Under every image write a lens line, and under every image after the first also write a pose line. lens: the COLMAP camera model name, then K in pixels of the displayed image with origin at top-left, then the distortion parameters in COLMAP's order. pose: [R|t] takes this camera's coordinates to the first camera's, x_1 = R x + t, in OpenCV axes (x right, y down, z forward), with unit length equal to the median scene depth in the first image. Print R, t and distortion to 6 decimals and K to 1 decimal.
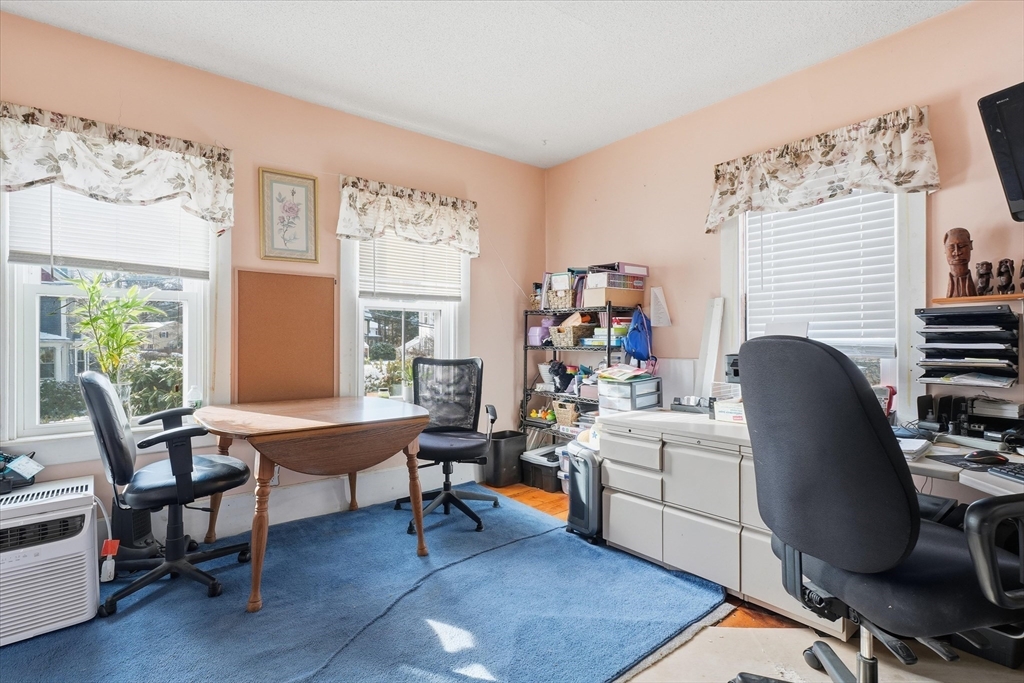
lens RADIAL K [[491.1, 0, 512.0], [0, 491.1, 341.5], [0, 0, 1]] dist [-0.001085, -0.000455]
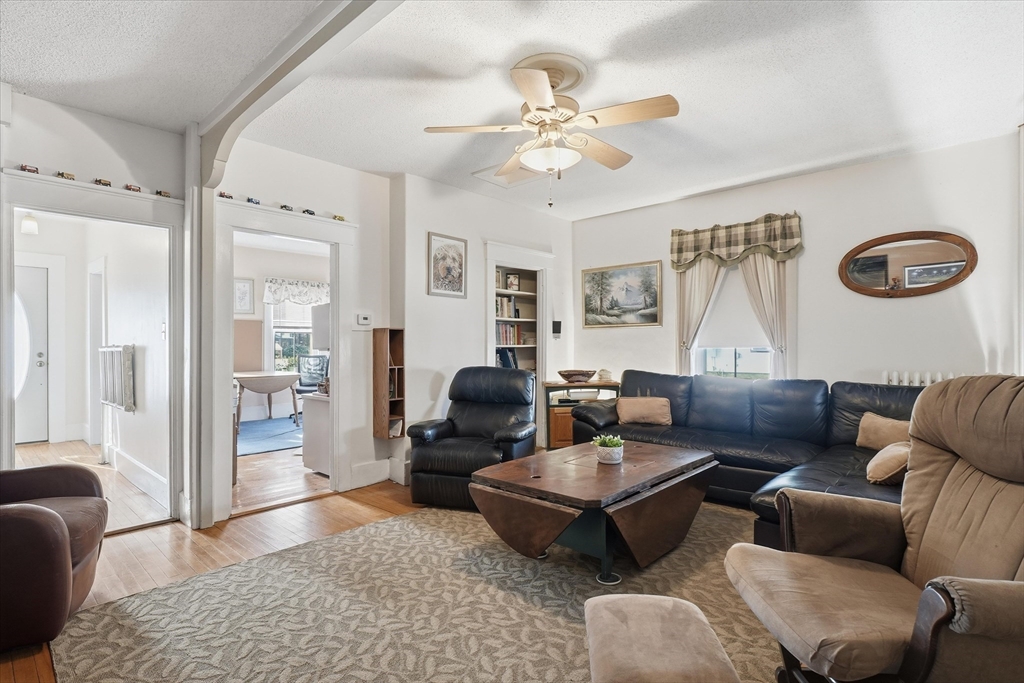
lens RADIAL K [[491.1, 0, 512.0], [0, 491.1, 341.5], [0, 0, 1]] dist [-0.001085, -0.000455]
pose [[0.988757, -0.002647, 0.149508, 0.255550], [0.003736, 0.999968, -0.007005, -0.003937], [-0.149485, 0.007485, 0.988736, -0.815536]]
